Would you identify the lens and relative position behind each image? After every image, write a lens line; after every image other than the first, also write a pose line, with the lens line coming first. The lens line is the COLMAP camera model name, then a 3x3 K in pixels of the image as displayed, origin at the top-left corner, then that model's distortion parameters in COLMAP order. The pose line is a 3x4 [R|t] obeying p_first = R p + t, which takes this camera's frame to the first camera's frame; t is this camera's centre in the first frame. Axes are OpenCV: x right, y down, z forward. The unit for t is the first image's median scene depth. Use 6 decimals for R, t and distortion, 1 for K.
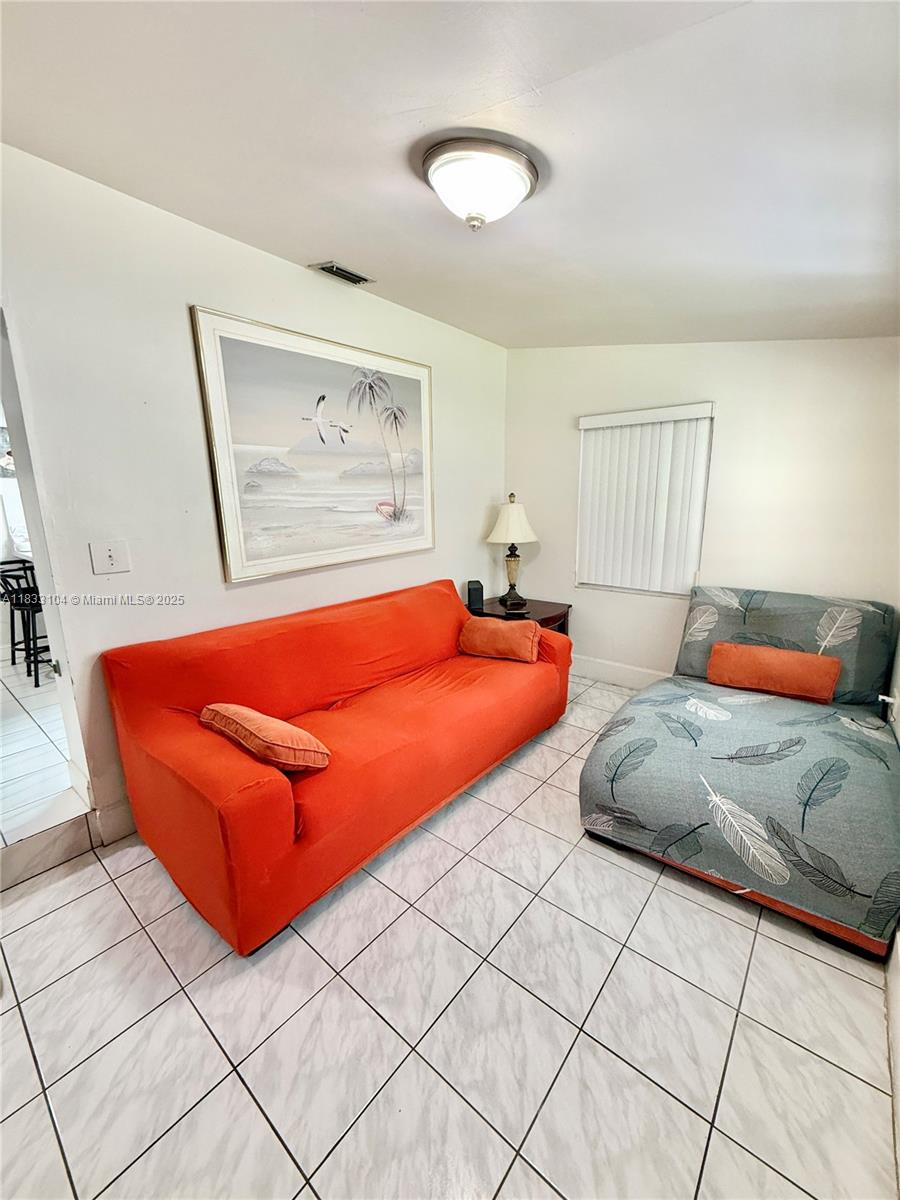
lens RADIAL K [[478.2, 0, 452.4], [0, 478.2, 599.5], [0, 0, 1]] dist [-0.000001, 0.000226]
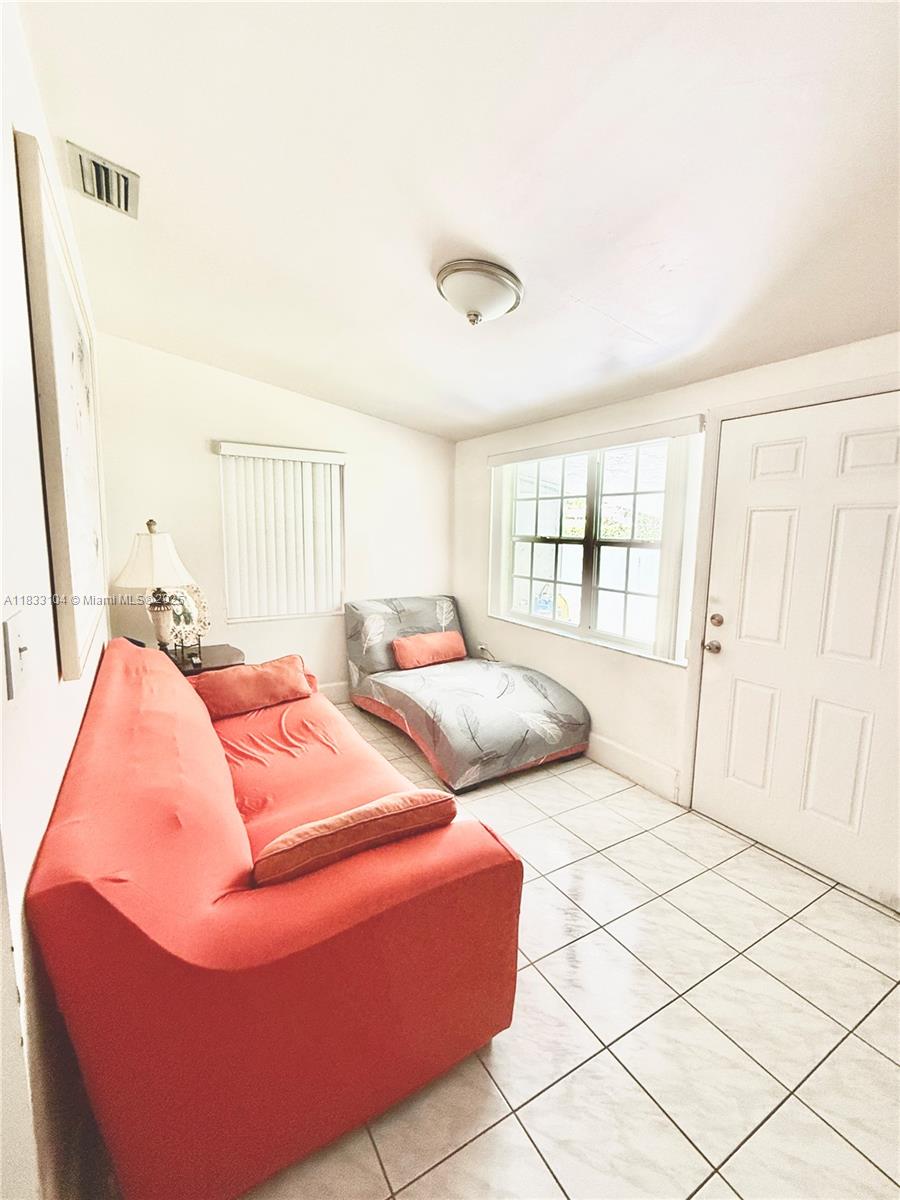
lens RADIAL K [[522.9, 0, 453.2], [0, 522.9, 597.6], [0, 0, 1]] dist [0.001273, 0.000173]
pose [[0.335681, -0.106909, 0.935889, -0.993290], [0.184399, 0.981774, 0.046011, -0.082382], [-0.923751, 0.157132, 0.349277, 0.475195]]
